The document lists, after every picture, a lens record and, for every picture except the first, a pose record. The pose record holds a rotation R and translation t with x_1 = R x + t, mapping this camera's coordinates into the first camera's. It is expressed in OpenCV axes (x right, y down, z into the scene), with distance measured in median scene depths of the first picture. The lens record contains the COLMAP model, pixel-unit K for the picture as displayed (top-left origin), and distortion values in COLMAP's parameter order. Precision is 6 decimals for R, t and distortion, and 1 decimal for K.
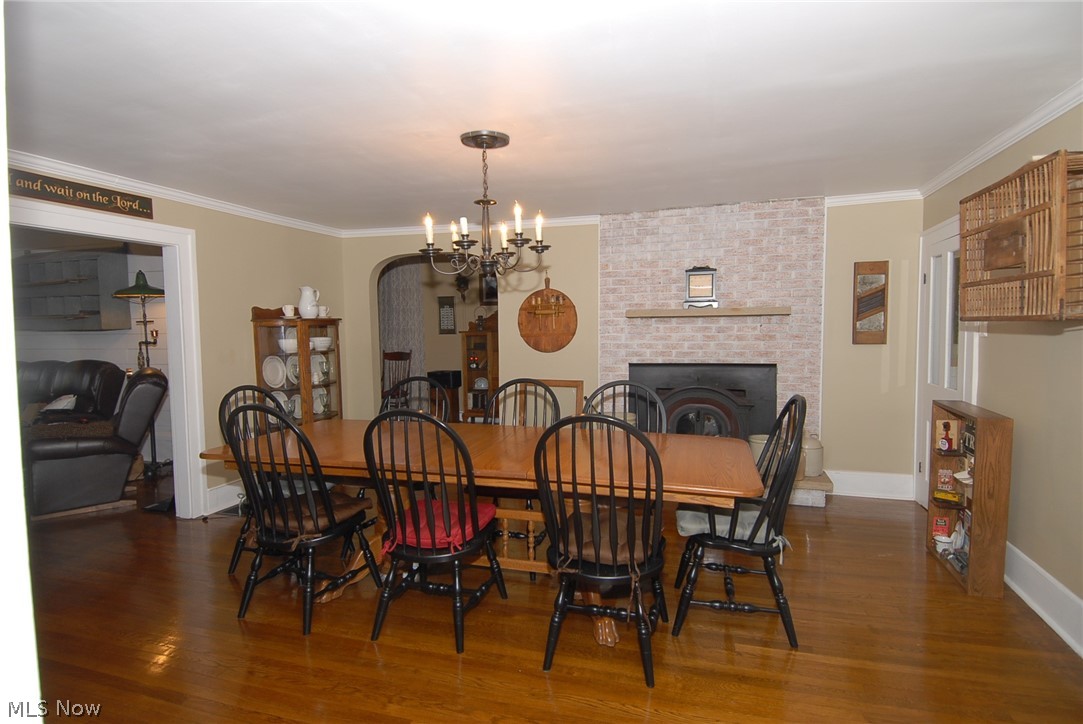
lens RADIAL K [[564.8, 0, 541.0], [0, 564.8, 361.0], [0, 0, 1]] dist [0.001179, -0.002340]
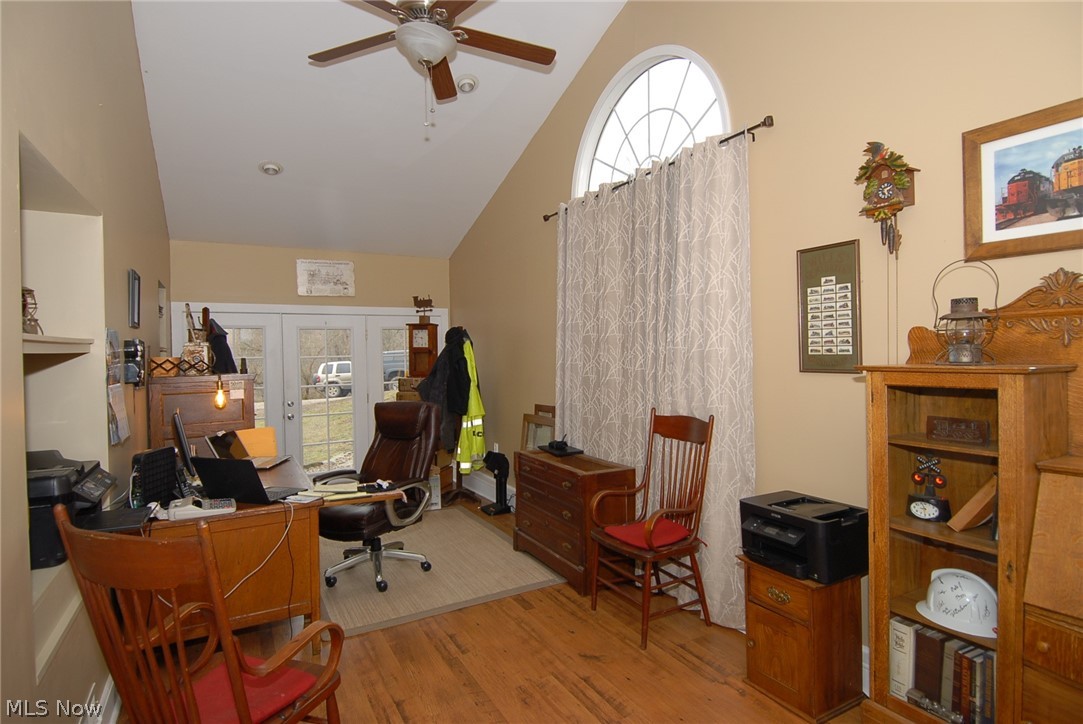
lens RADIAL K [[564.8, 0, 541.8], [0, 564.8, 358.3], [0, 0, 1]] dist [0.001179, -0.002340]
pose [[0.707659, 0.014379, -0.706408, -0.063820], [-0.045004, 0.998680, -0.024756, -0.041129], [0.705119, 0.049310, 0.707372, 0.688537]]
